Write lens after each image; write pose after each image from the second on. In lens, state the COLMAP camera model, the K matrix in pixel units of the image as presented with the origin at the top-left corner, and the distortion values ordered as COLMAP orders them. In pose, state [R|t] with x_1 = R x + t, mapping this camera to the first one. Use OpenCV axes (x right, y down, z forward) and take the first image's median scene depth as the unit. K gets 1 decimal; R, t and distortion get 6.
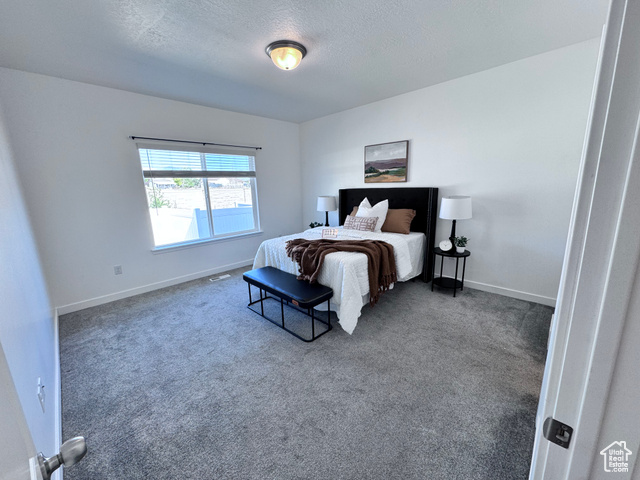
lens RADIAL K [[255.7, 0, 321.4], [0, 255.7, 238.6], [0, 0, 1]] dist [-0.002160, -0.000112]
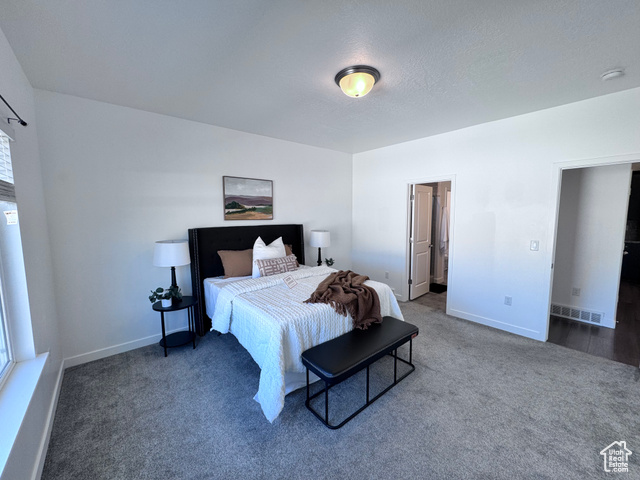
lens RADIAL K [[255.7, 0, 321.4], [0, 255.7, 238.6], [0, 0, 1]] dist [-0.002160, -0.000112]
pose [[0.098637, -0.067895, 0.992805, -0.807812], [0.211418, 0.976324, 0.045763, -0.182693], [-0.972406, 0.205382, 0.110656, 0.853915]]
